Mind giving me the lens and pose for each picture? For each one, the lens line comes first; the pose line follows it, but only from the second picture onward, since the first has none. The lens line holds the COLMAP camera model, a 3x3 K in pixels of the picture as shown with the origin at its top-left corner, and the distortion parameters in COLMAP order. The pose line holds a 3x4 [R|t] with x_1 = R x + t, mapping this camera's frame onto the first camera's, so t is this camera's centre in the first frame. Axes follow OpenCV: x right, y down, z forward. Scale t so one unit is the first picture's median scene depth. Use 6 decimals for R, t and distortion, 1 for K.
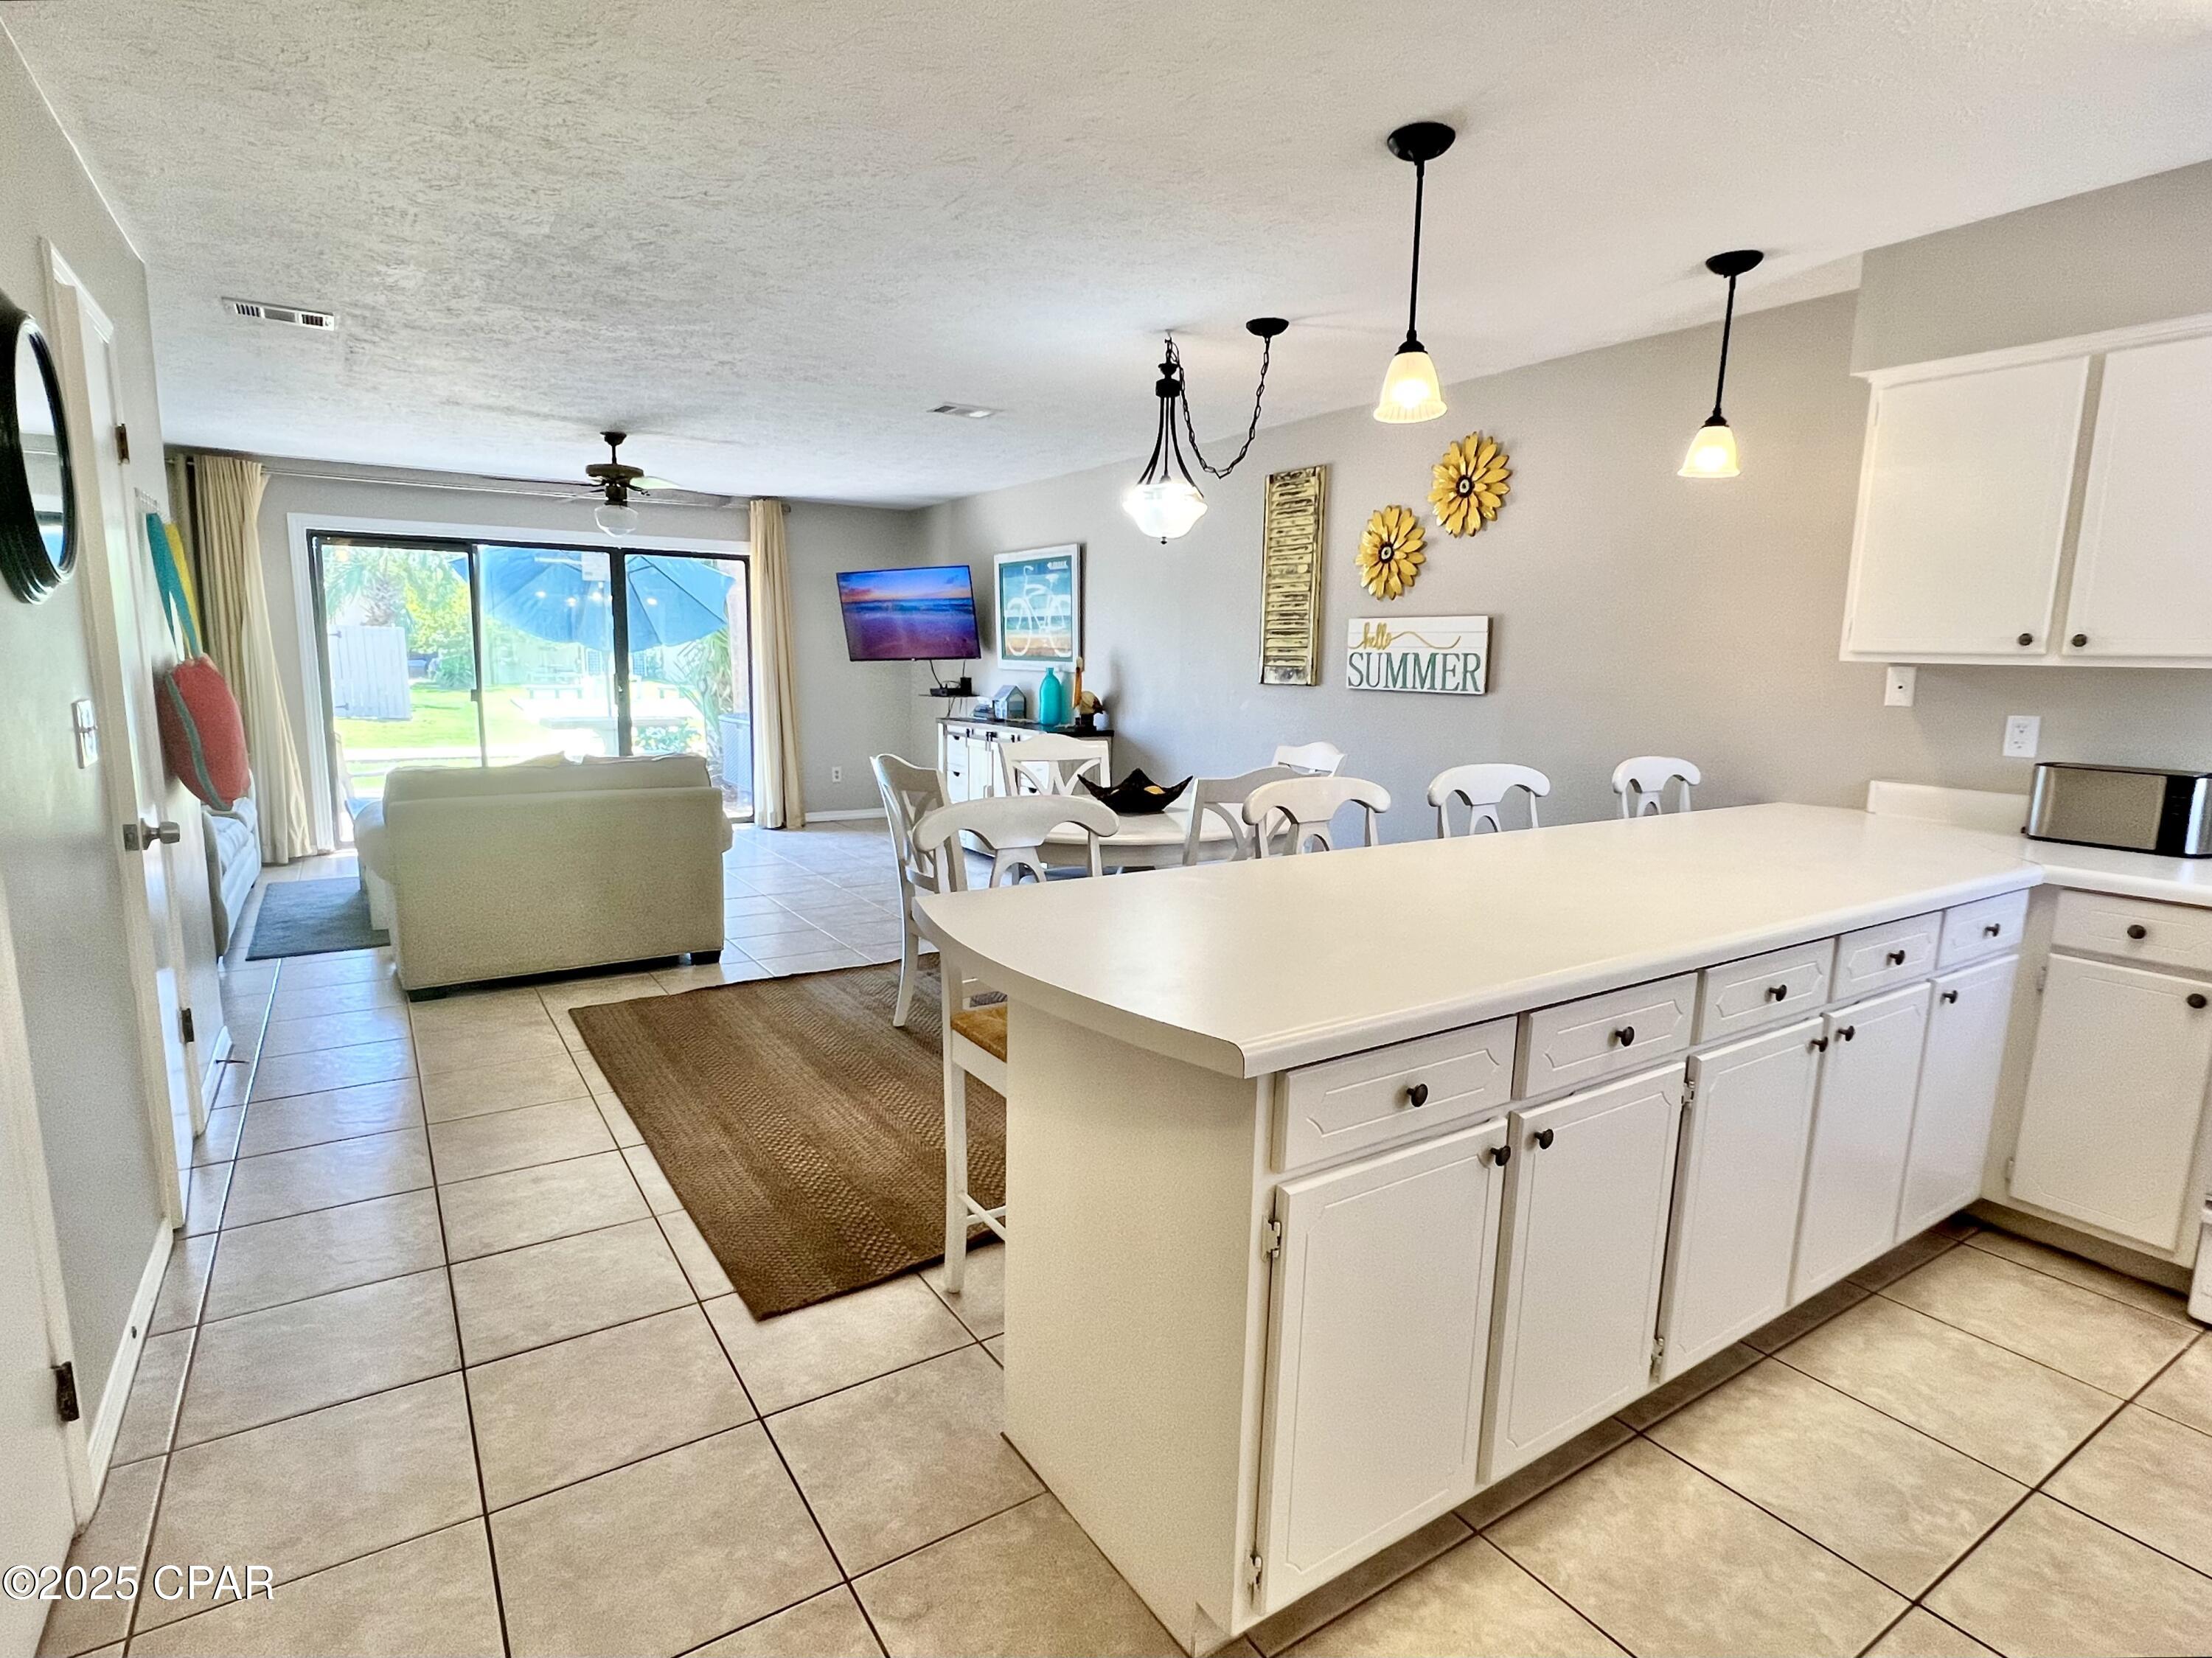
lens RADIAL K [[1145.4, 0, 1097.4], [0, 1145.4, 837.7], [0, 0, 1]] dist [-0.005184, 0.001088]
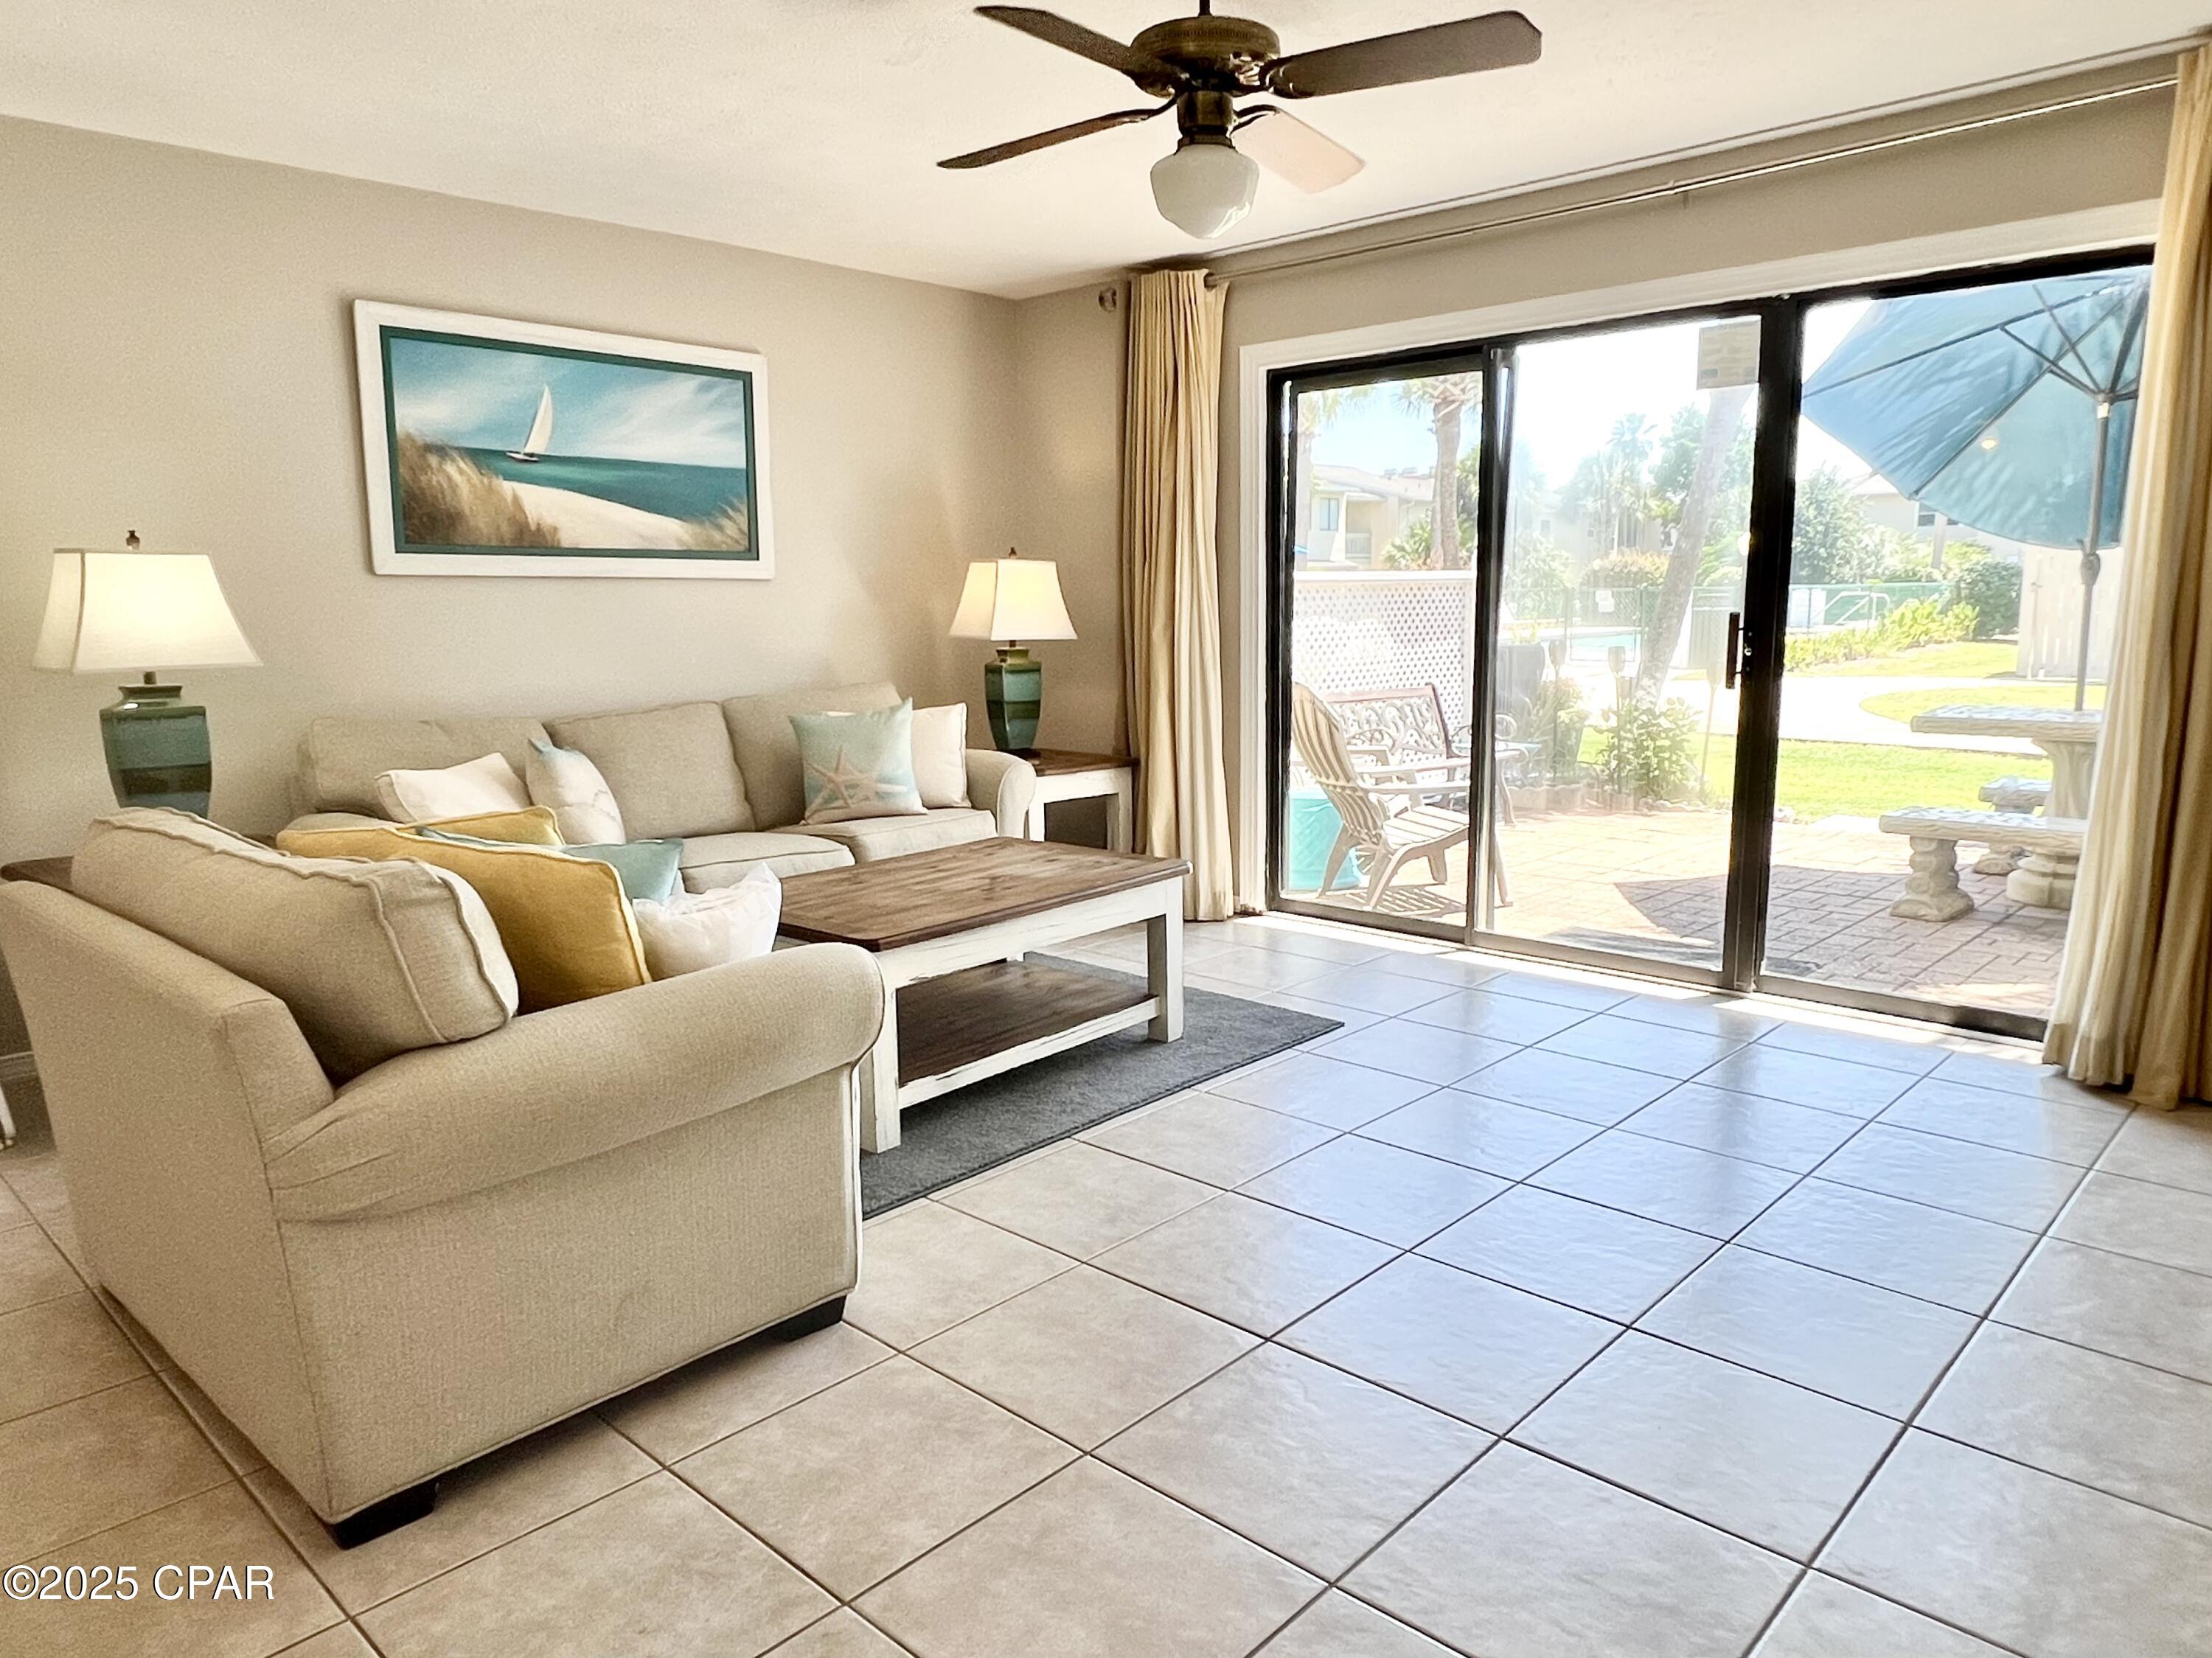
lens RADIAL K [[1439.6, 0, 1106.1], [0, 1439.6, 857.2], [0, 0, 1]] dist [0.003735, -0.003836]
pose [[0.235936, 0.156037, -0.959159, 0.056692], [-0.135671, 0.982647, 0.126485, -0.141218], [0.962251, 0.100287, 0.253012, 1.017243]]
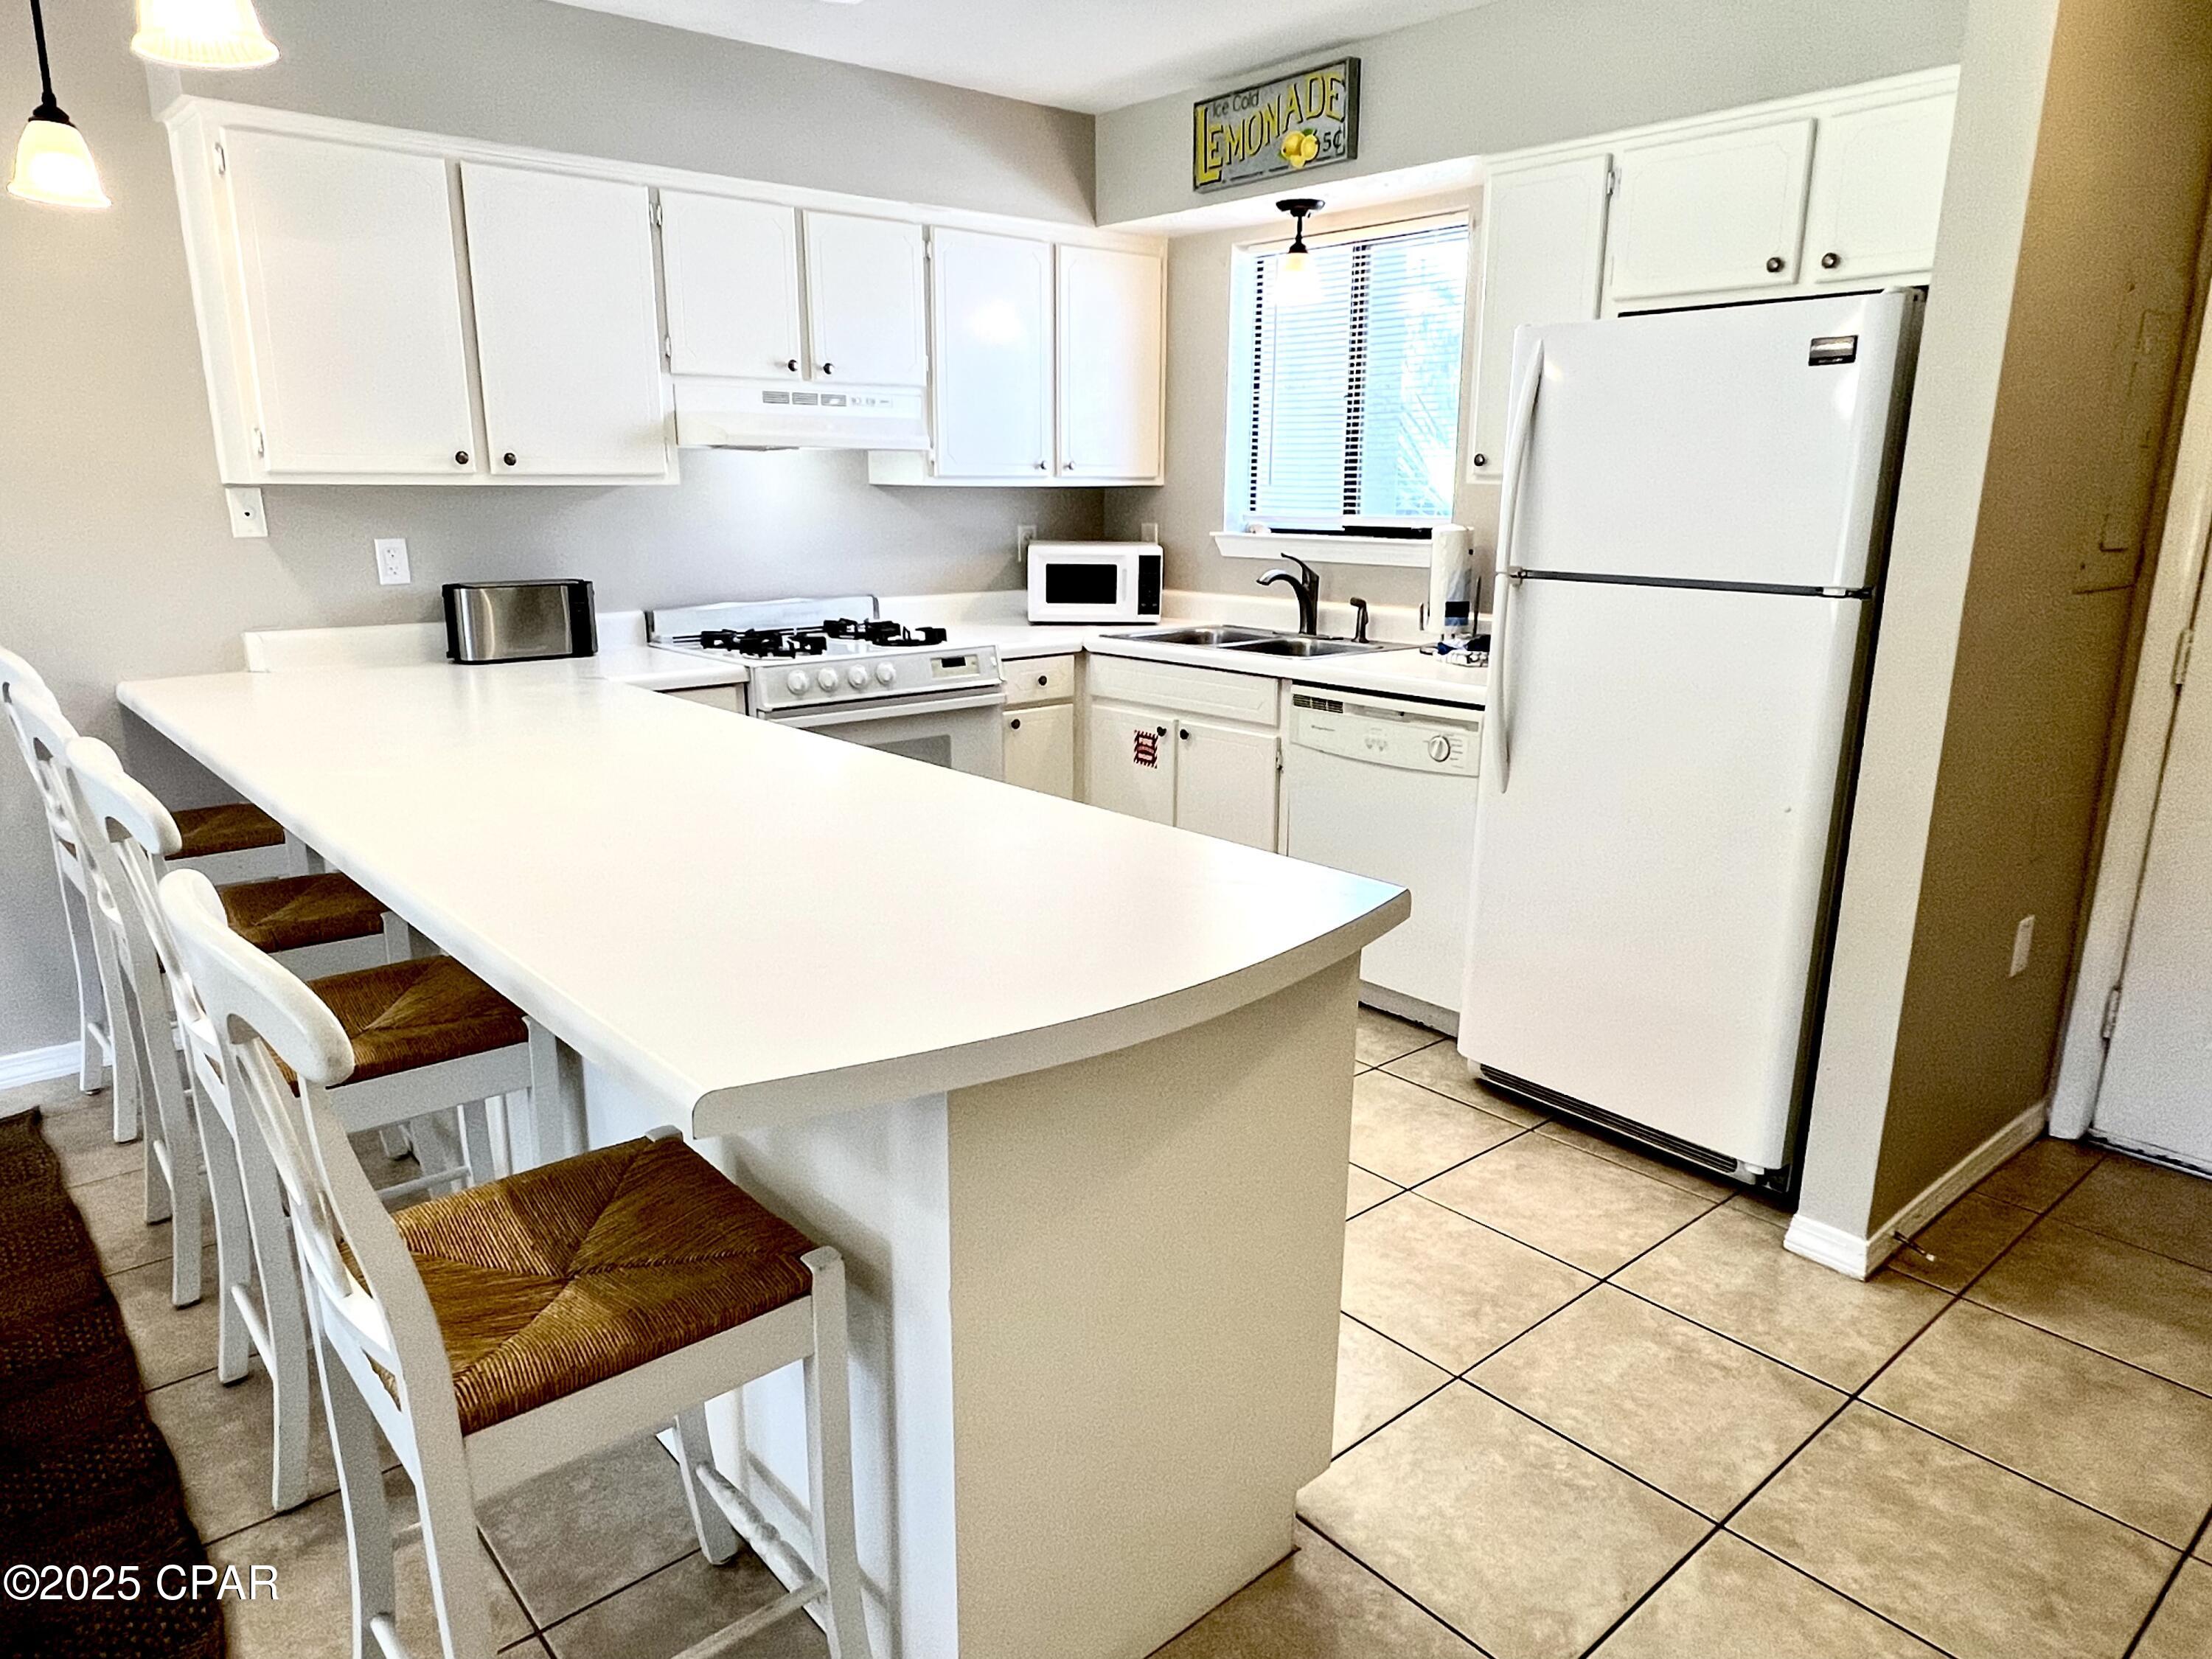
lens RADIAL K [[1428.7, 0, 1105.4], [0, 1428.7, 856.5], [0, 0, 1]] dist [-0.002820, -0.001508]
pose [[-0.147513, -0.270320, 0.951403, -0.264513], [0.151257, 0.944445, 0.291795, -0.066166], [-0.977426, 0.186950, -0.098430, 0.344182]]
